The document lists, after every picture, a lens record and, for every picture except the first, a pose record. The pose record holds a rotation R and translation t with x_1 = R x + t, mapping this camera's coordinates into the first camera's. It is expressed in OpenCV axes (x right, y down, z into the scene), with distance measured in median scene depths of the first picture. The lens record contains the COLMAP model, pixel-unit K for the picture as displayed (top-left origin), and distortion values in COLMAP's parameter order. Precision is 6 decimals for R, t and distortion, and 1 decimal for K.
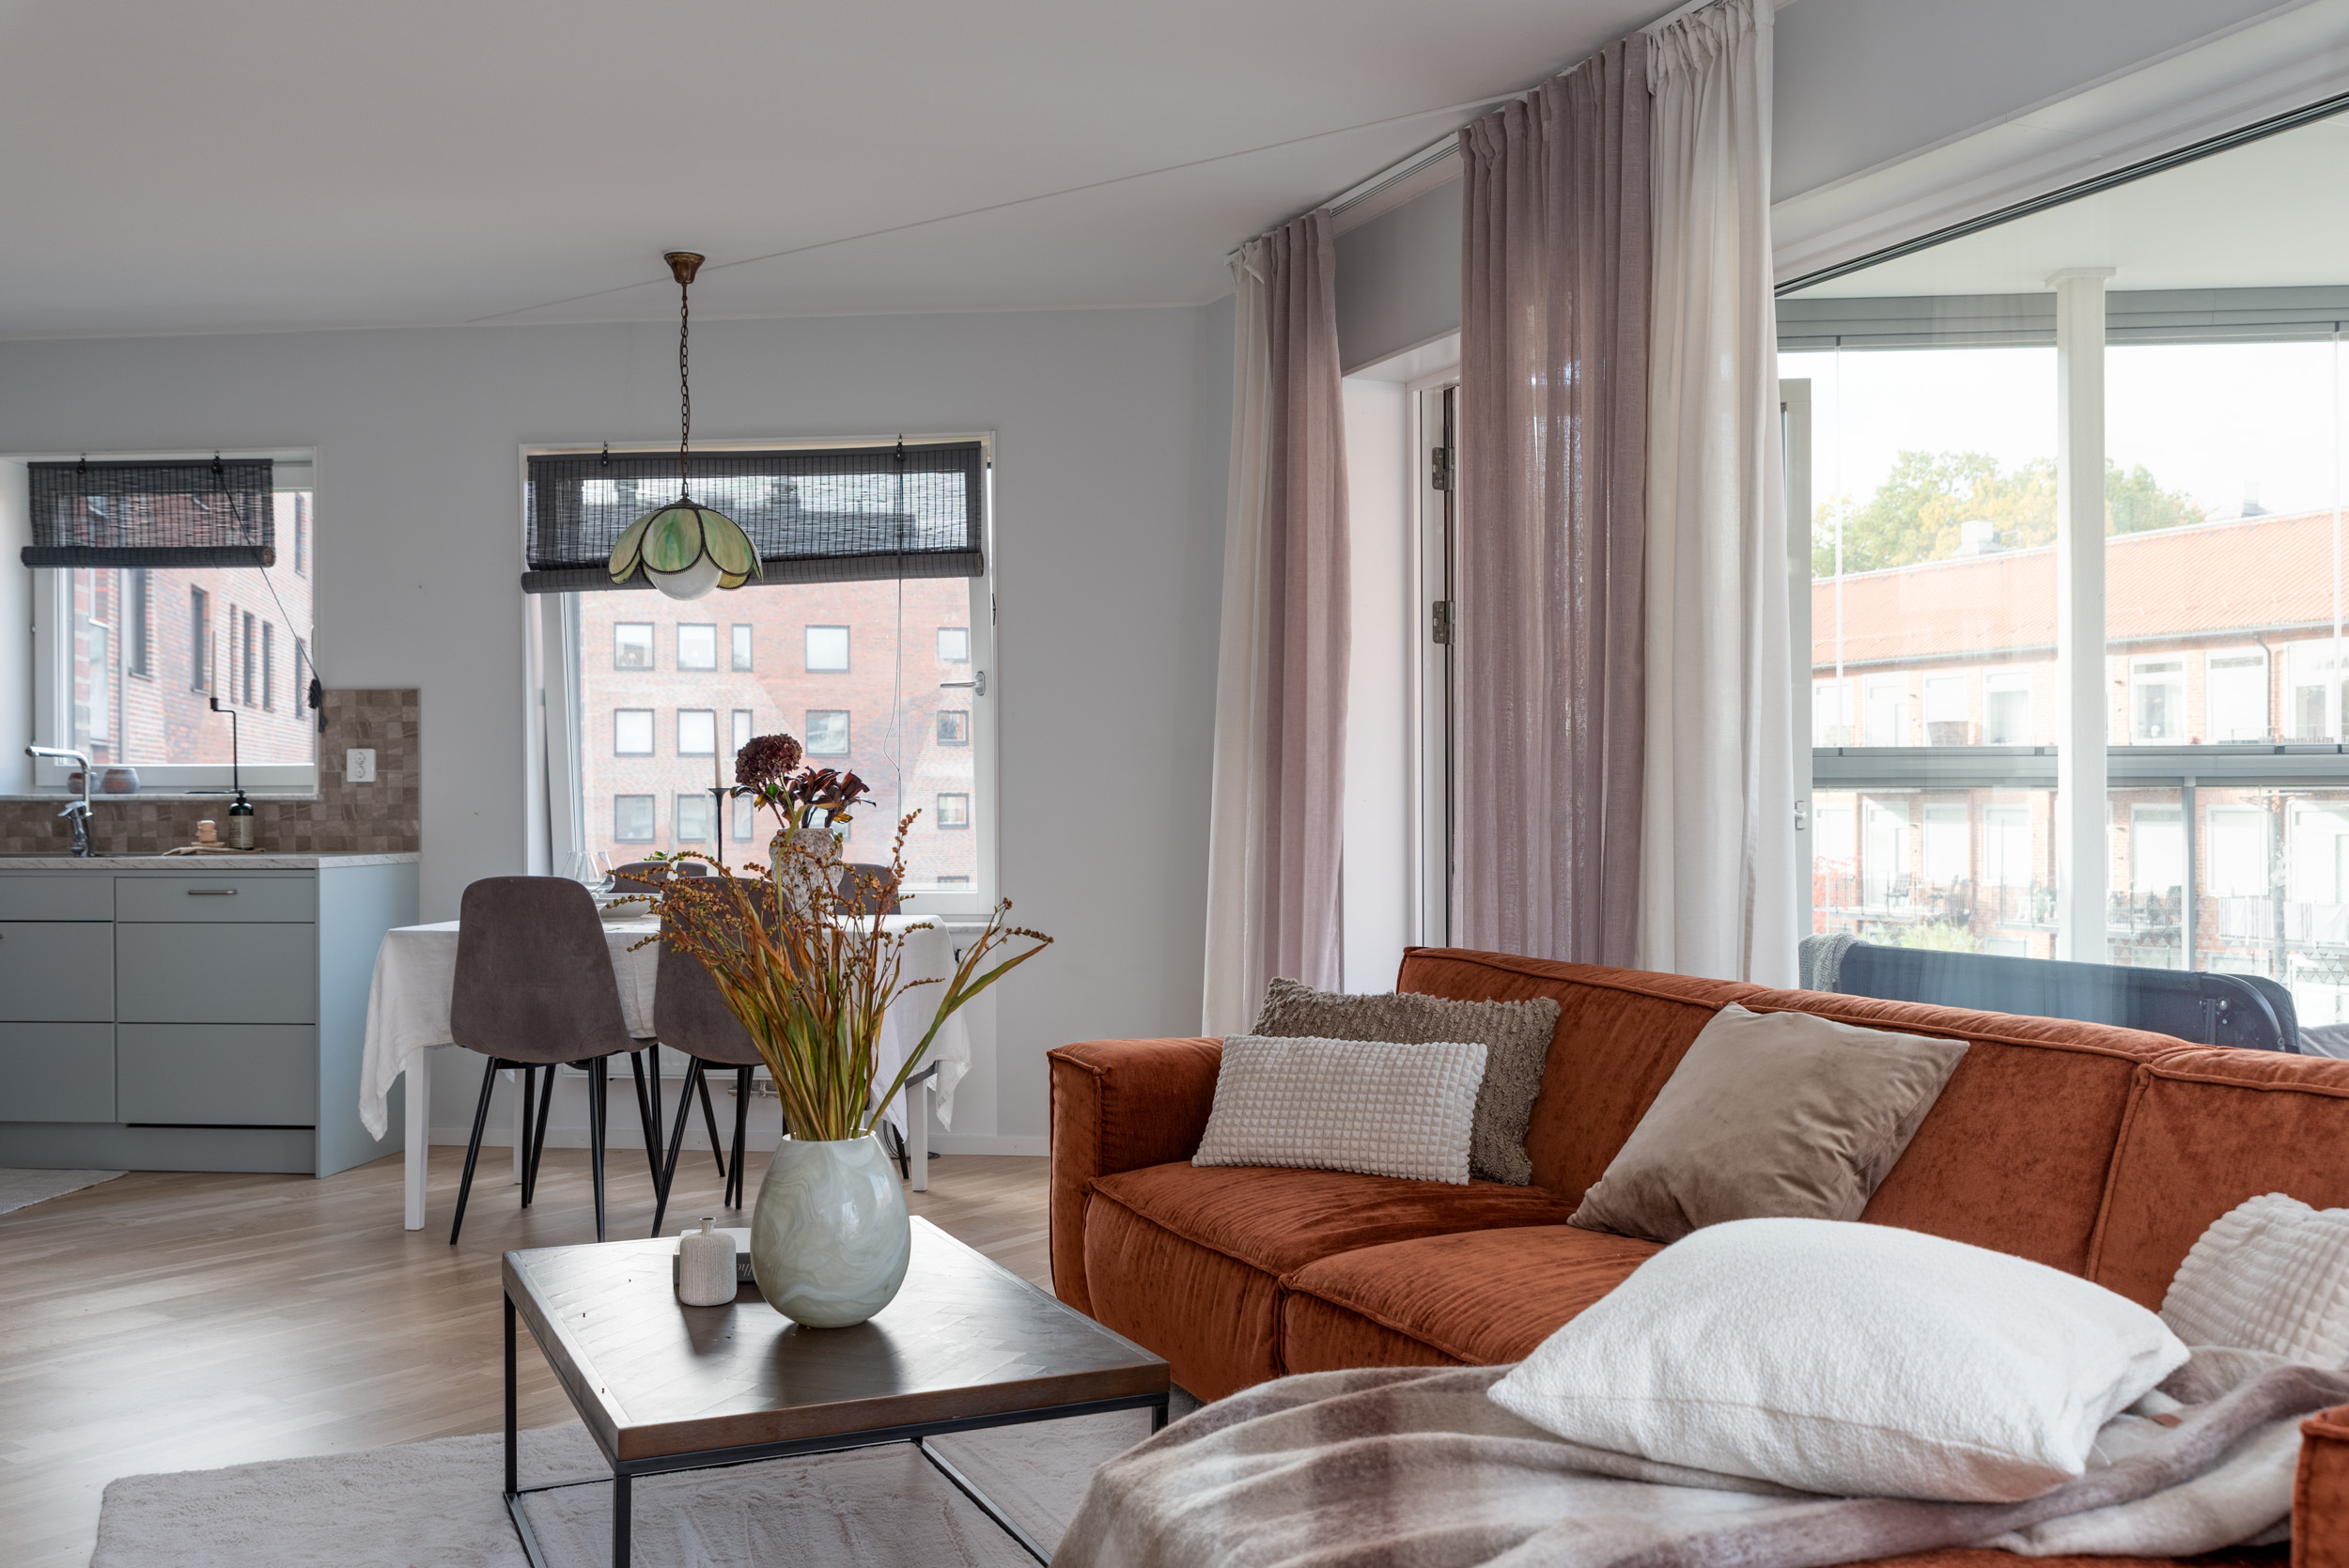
lens RADIAL K [[2144.5, 0, 1178.7], [0, 2144.5, 798.3], [0, 0, 1]] dist [-0.009260, 0.002406]
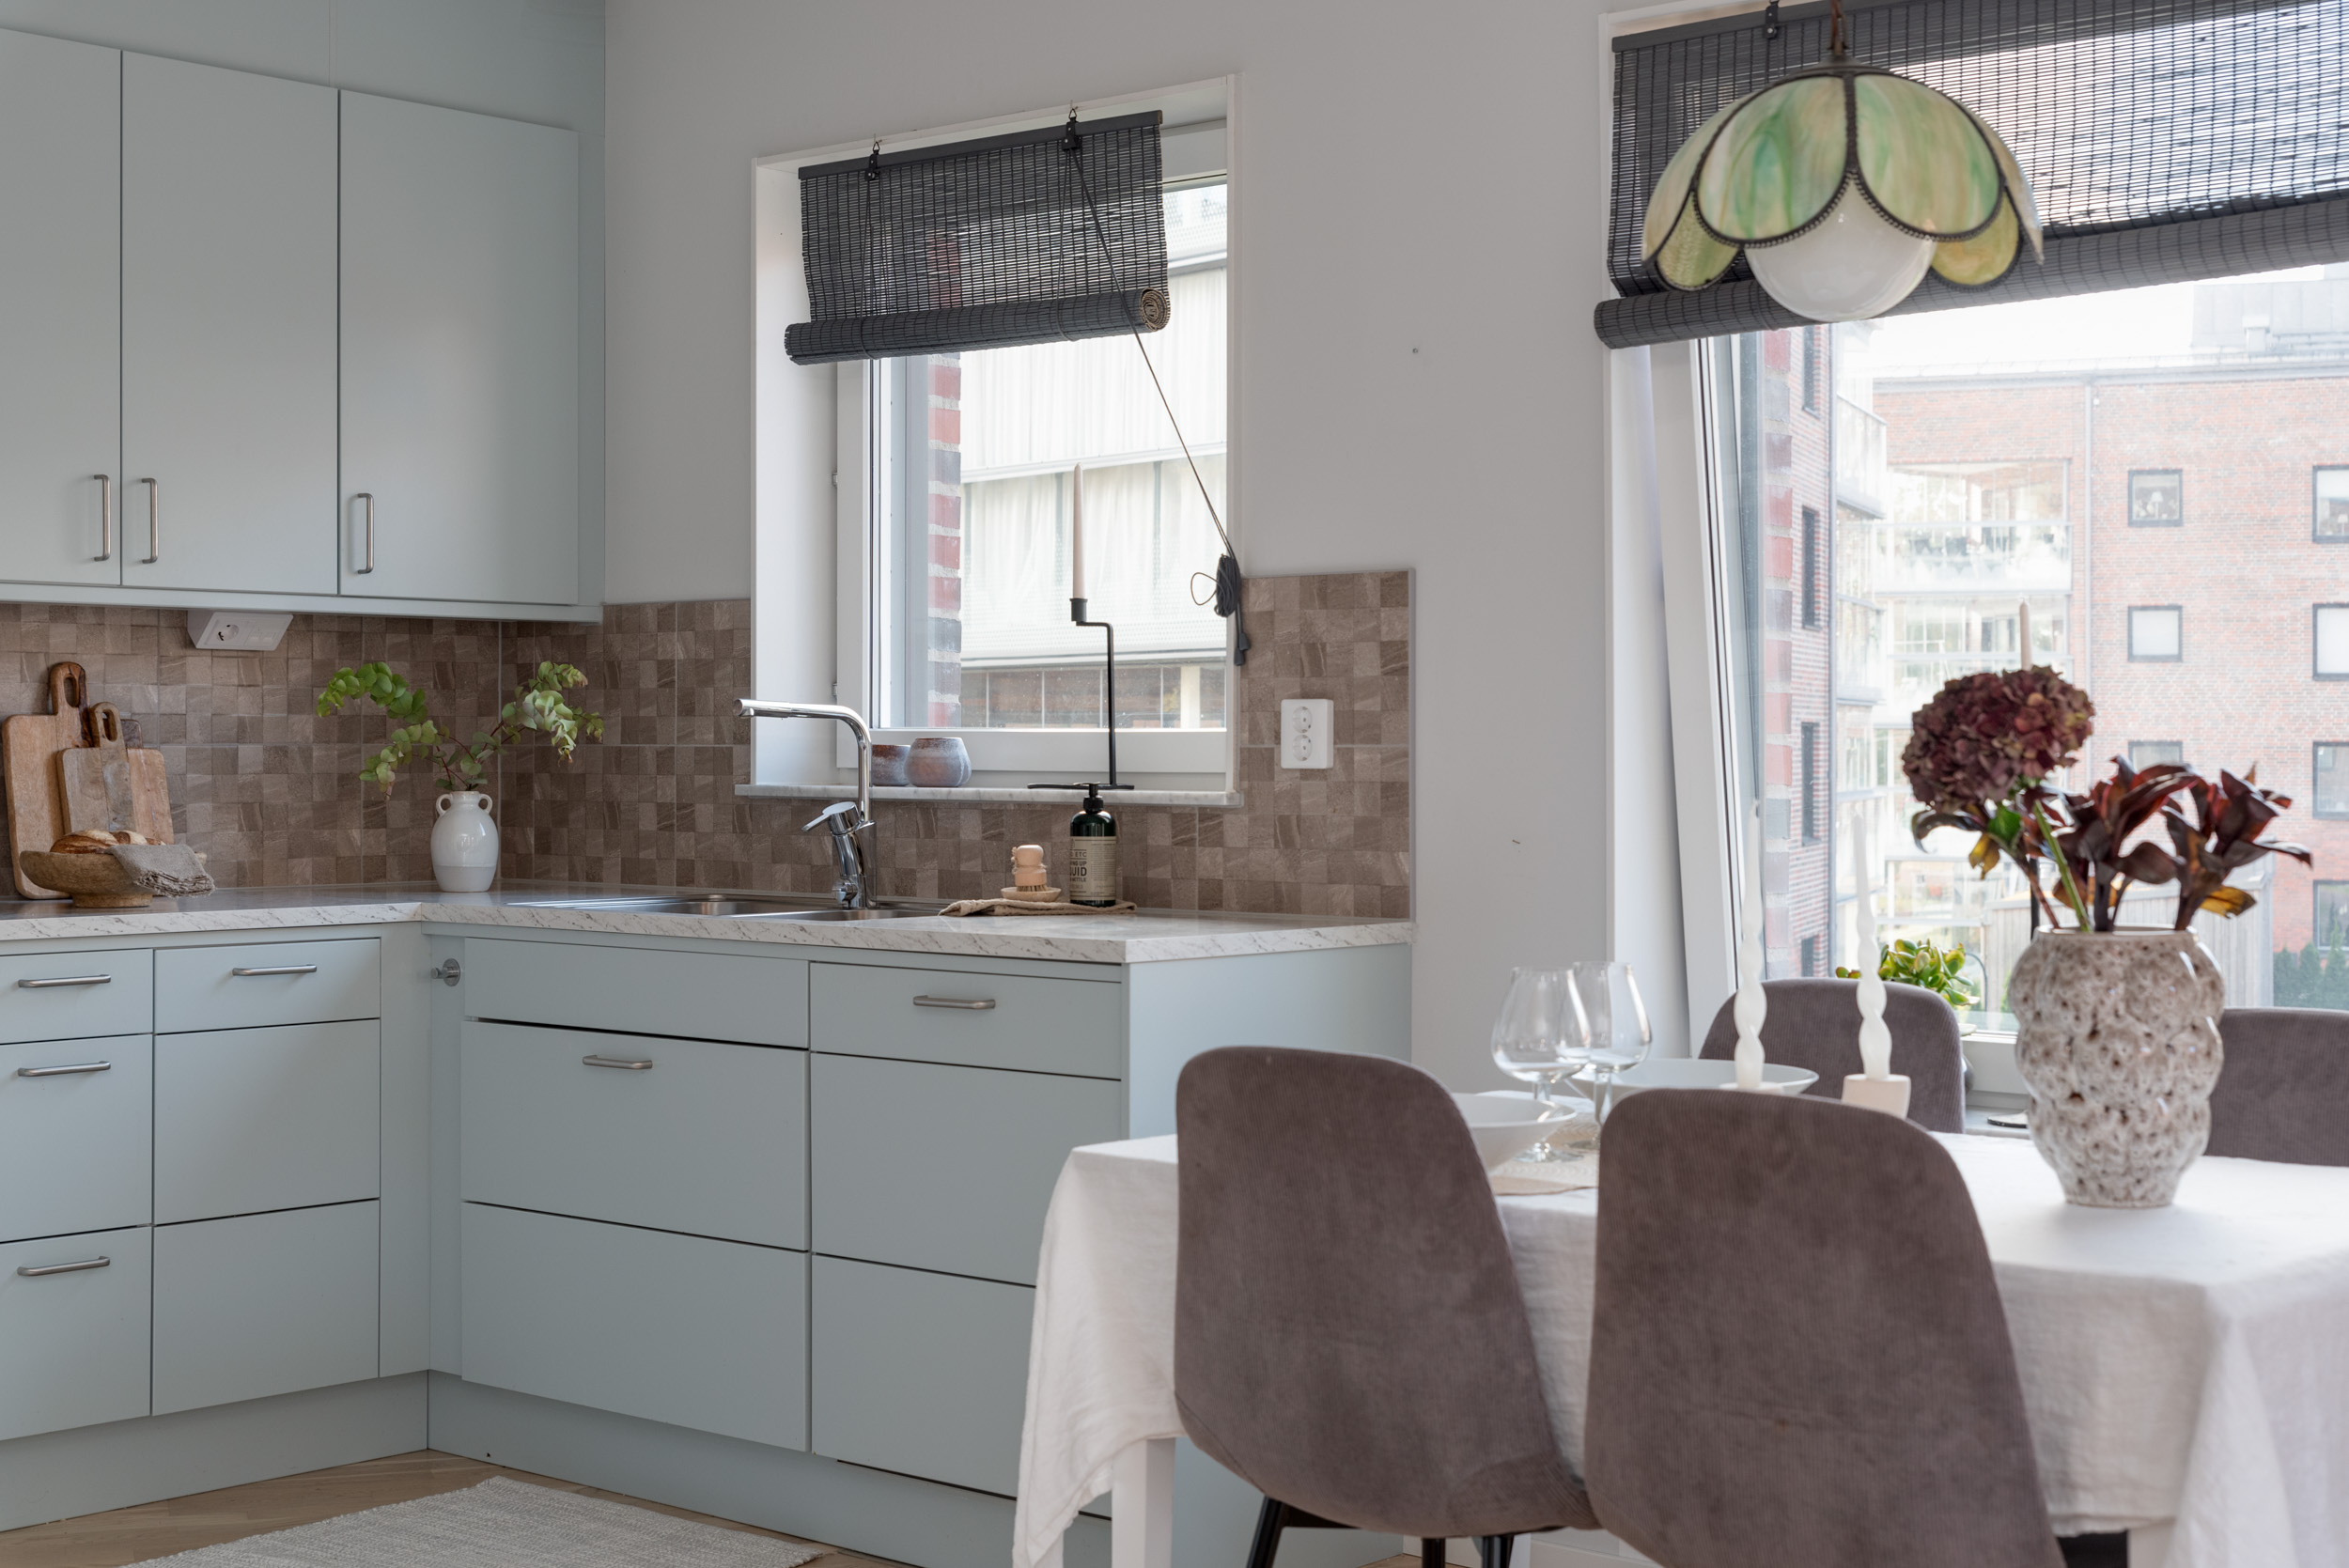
lens RADIAL K [[3194.8, 0, 1191.3], [0, 3194.8, 715.7], [0, 0, 1]] dist [-0.004164, 0.000000]
pose [[0.820996, -0.000374, -0.570933, 0.001880], [-0.004133, 0.999970, -0.006598, -0.014967], [0.570918, 0.007777, 0.820970, 0.412984]]
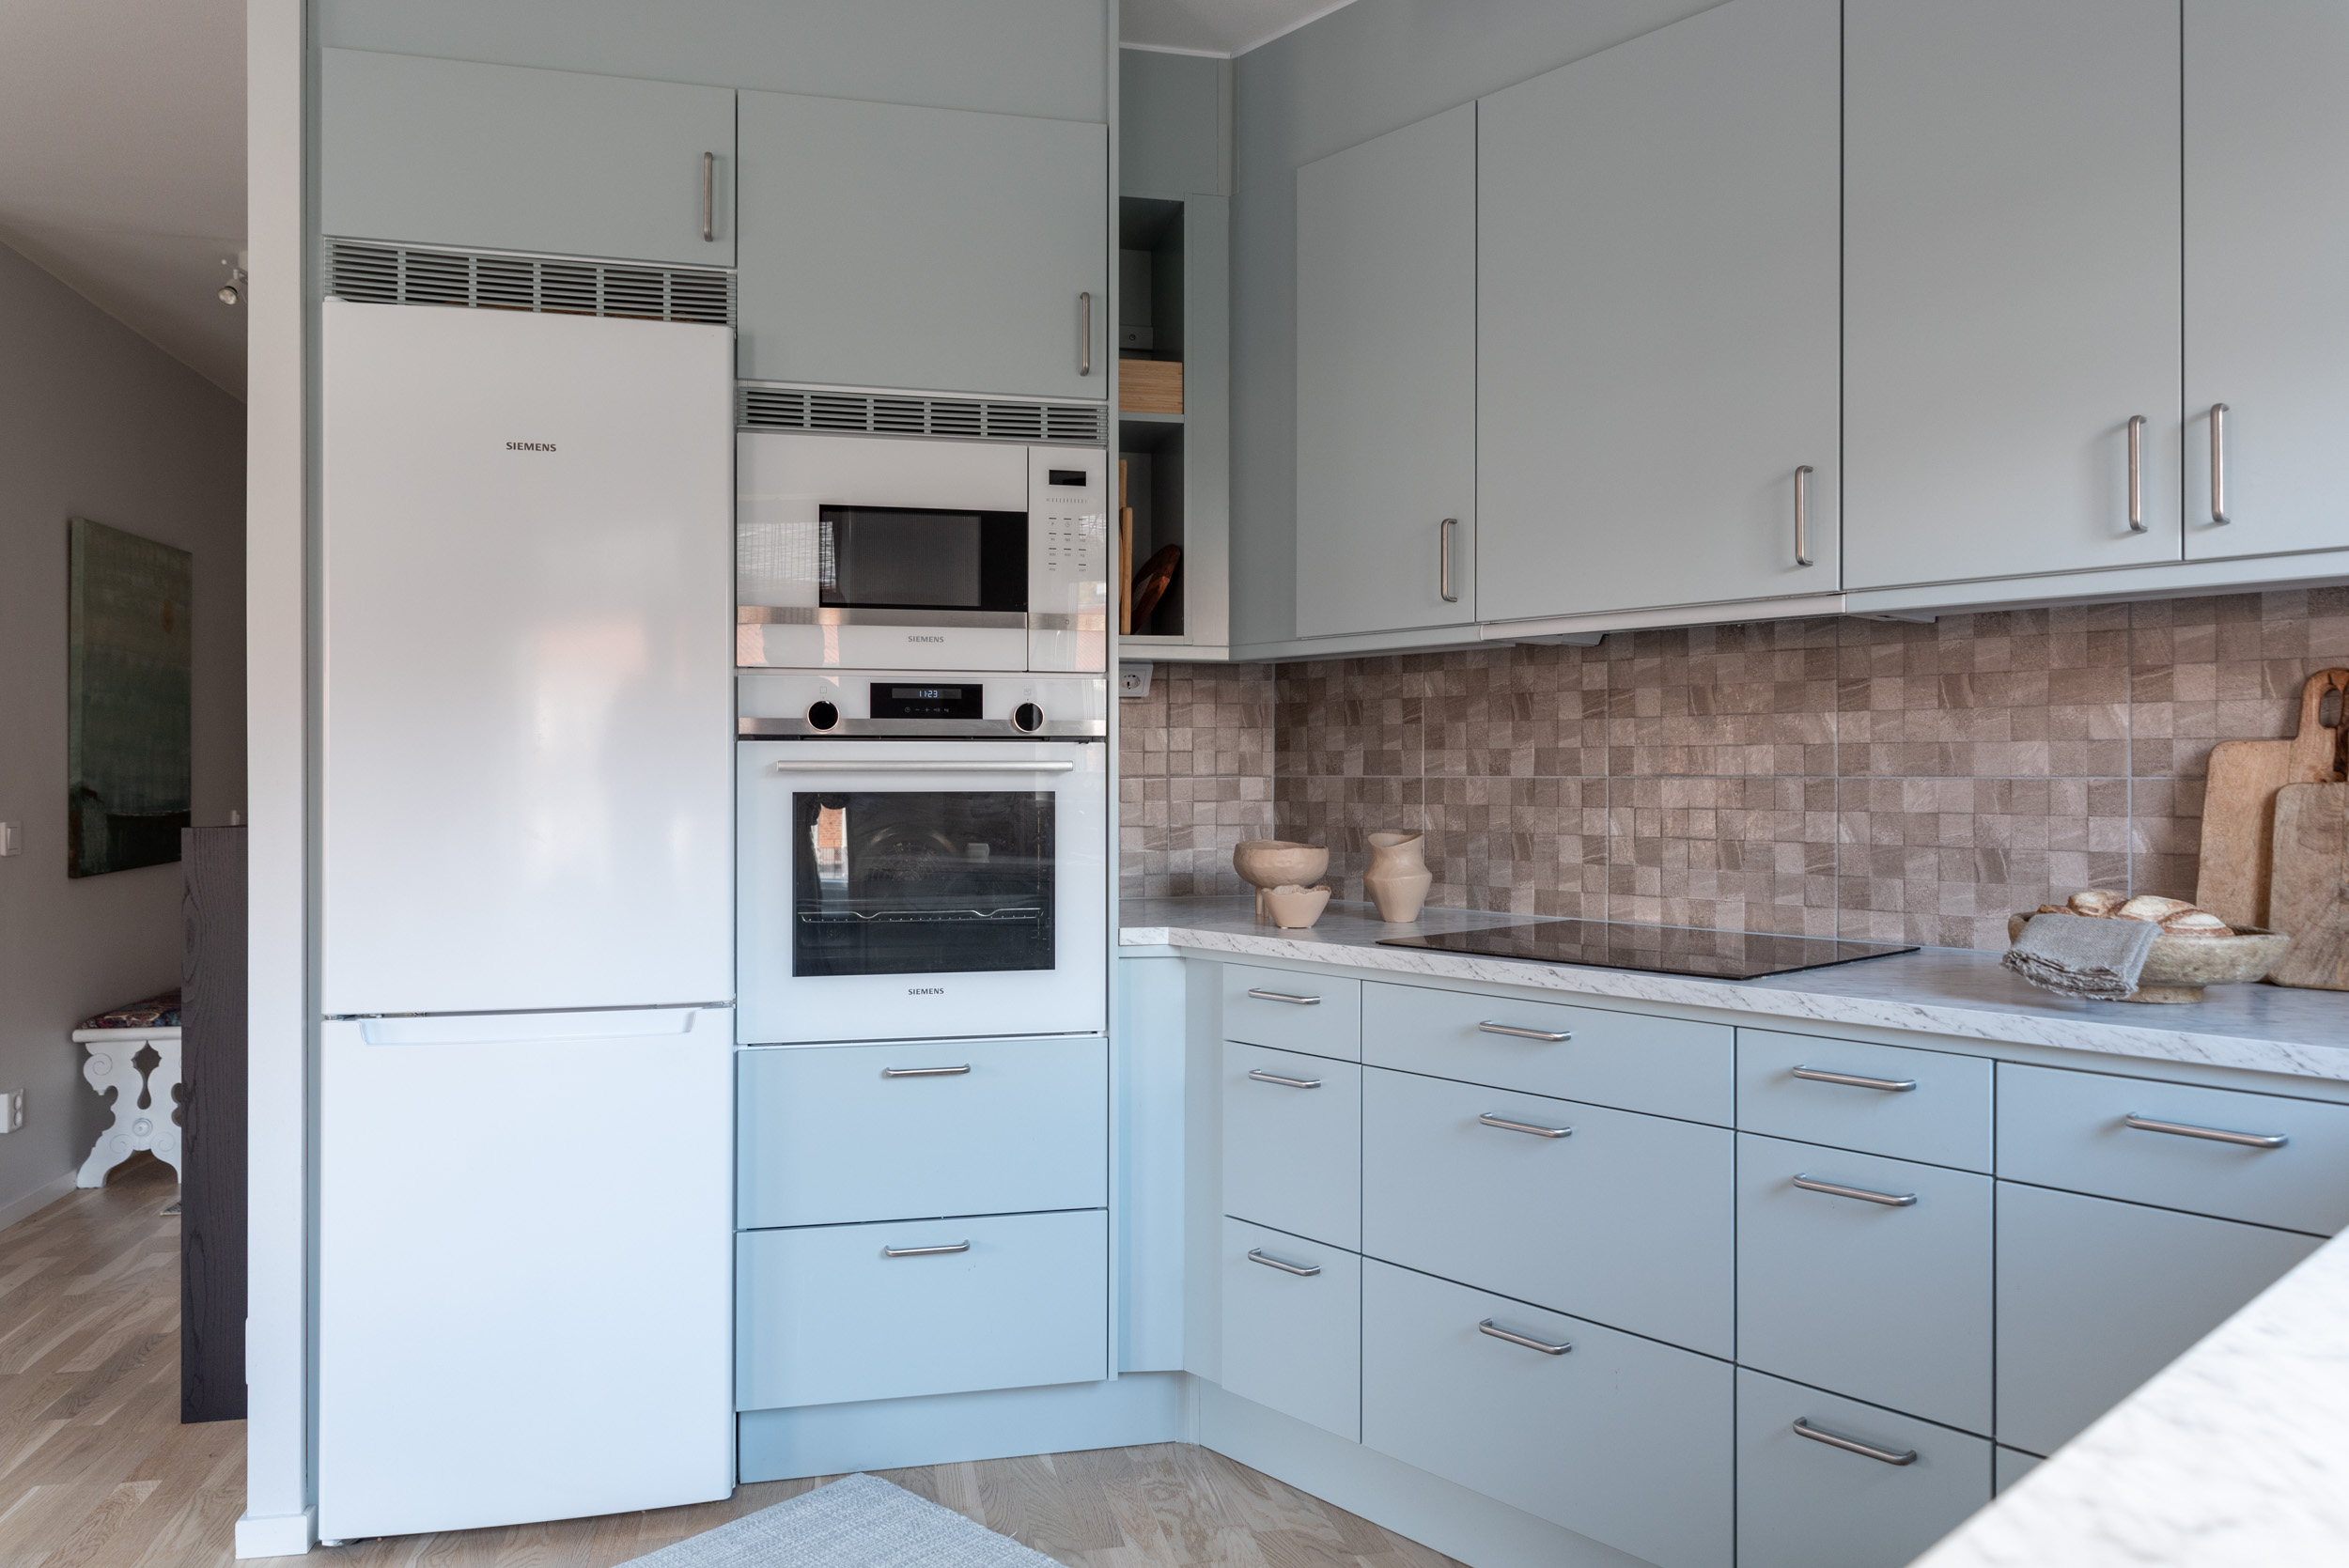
lens RADIAL K [[1627.0, 0, 1161.8], [0, 1627.0, 771.9], [0, 0, 1]] dist [0.018736, -0.004586]
pose [[-0.656710, 0.004610, -0.754129, -0.317295], [0.003804, 0.999989, 0.002800, -0.014740], [0.754133, -0.001030, -0.656721, 0.958725]]
